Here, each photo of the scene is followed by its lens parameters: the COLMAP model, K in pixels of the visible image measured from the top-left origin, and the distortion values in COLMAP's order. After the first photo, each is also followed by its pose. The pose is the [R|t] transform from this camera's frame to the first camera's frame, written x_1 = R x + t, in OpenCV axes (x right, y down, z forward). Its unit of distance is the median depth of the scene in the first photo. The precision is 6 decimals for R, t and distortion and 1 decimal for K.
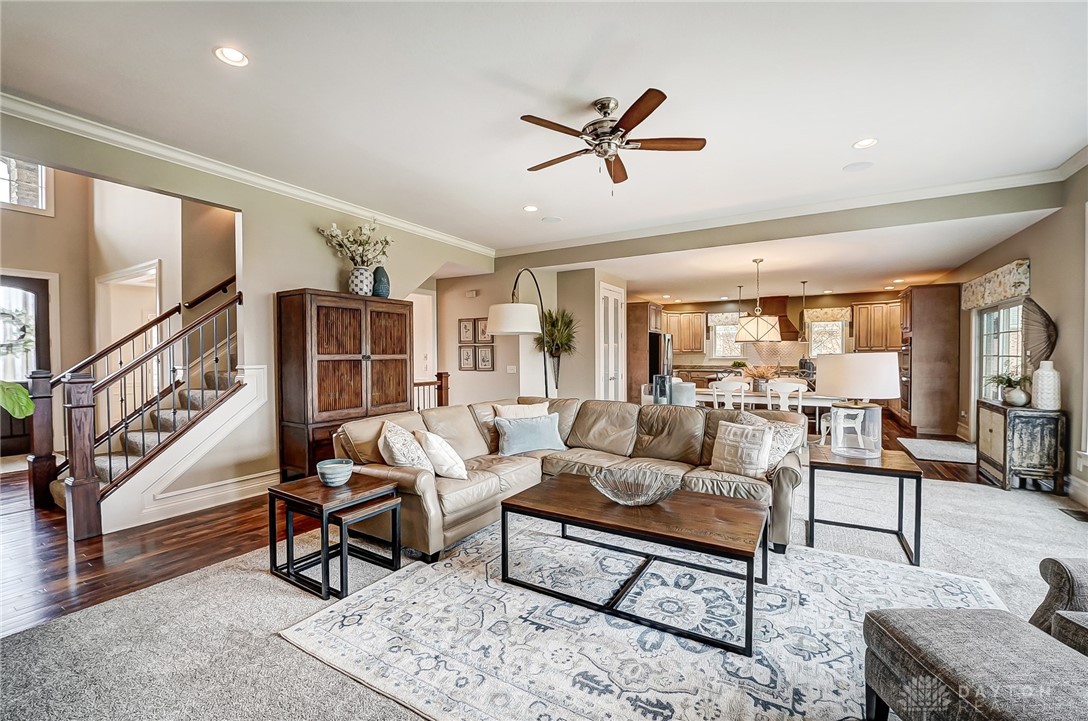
lens RADIAL K [[446.6, 0, 544.0], [0, 446.6, 360.5], [0, 0, 1]] dist [-0.026788, 0.000204]
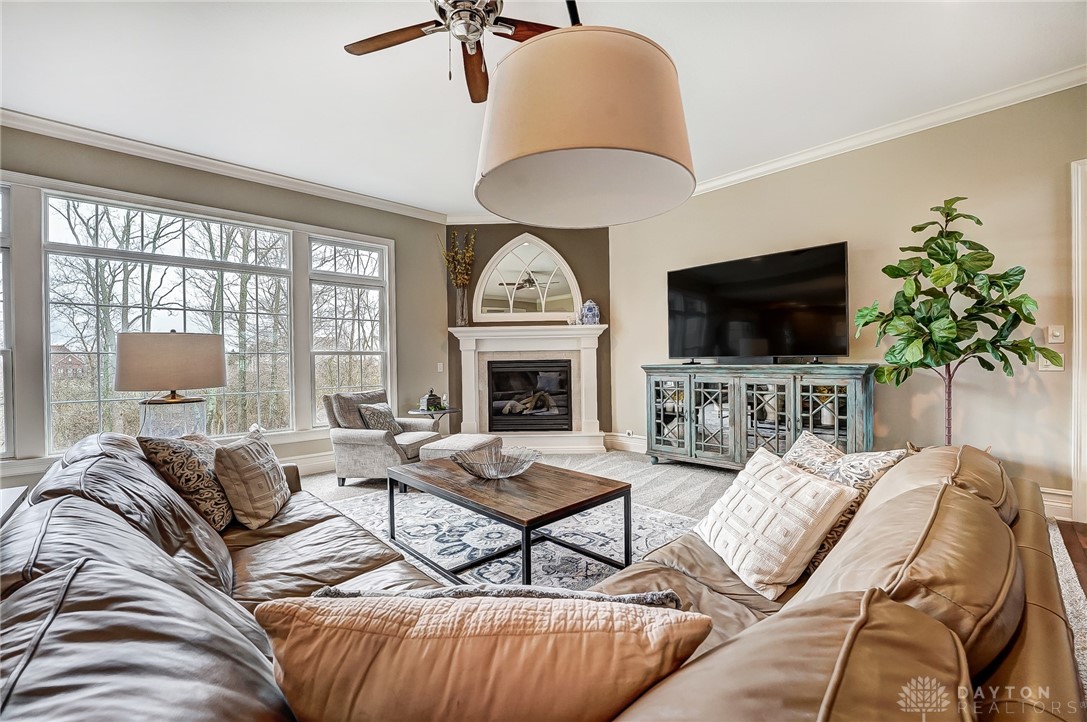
lens RADIAL K [[446.2, 0, 543.5], [0, 446.2, 361.0], [0, 0, 1]] dist [-0.026788, 0.000204]
pose [[-0.963268, 0.018008, 0.267937, -0.094137], [0.022487, 0.999654, 0.013656, 0.024648], [-0.267599, 0.019179, -0.963340, 1.055769]]
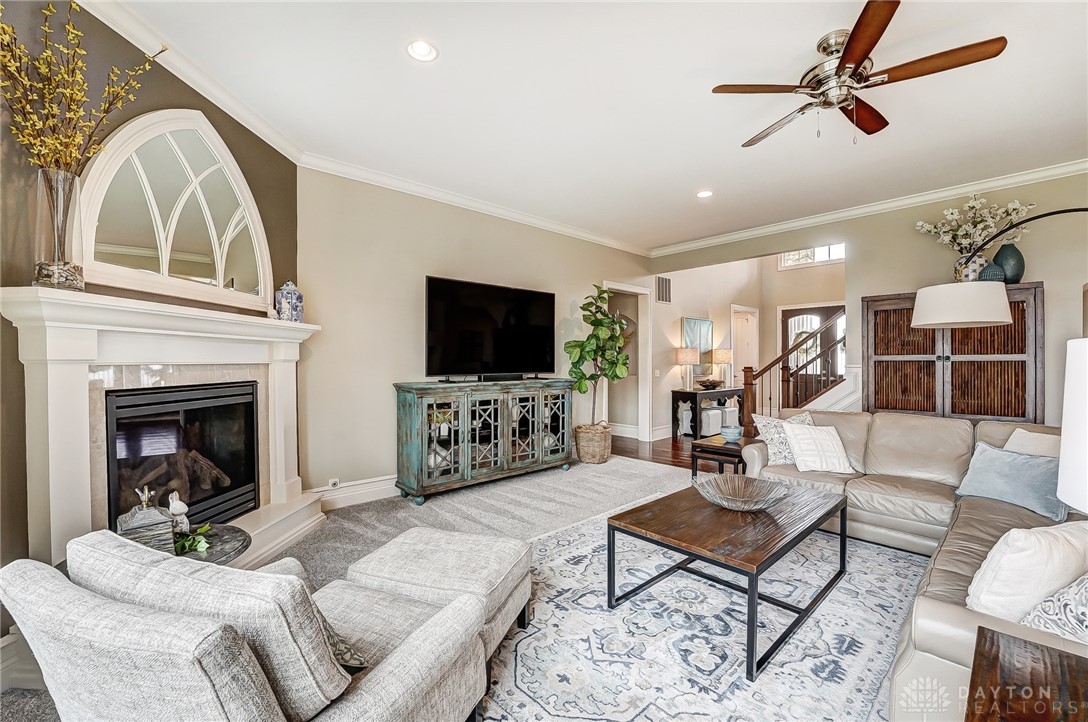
lens RADIAL K [[446.6, 0, 544.0], [0, 446.6, 361.0], [0, 0, 1]] dist [-0.026788, 0.000204]
pose [[-0.283256, 0.005123, -0.959031, 0.674758], [-0.009673, 0.999920, 0.008198, -0.000485], [0.958996, 0.011599, -0.283183, 0.470079]]
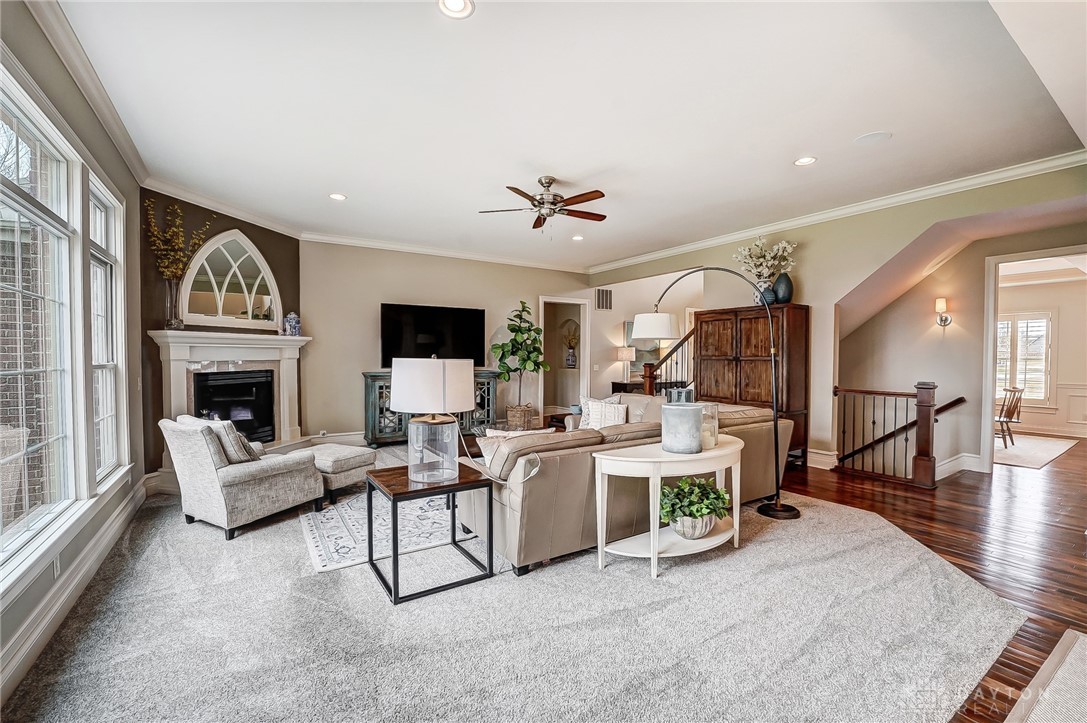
lens RADIAL K [[464.2, 0, 546.1], [0, 464.2, 361.0], [0, 0, 1]] dist [-0.021967, 0.000010]
pose [[-0.432085, 0.017379, -0.901666, 0.958336], [-0.012349, 0.999607, 0.025184, -0.025025], [0.901748, 0.022016, -0.431700, 1.065536]]
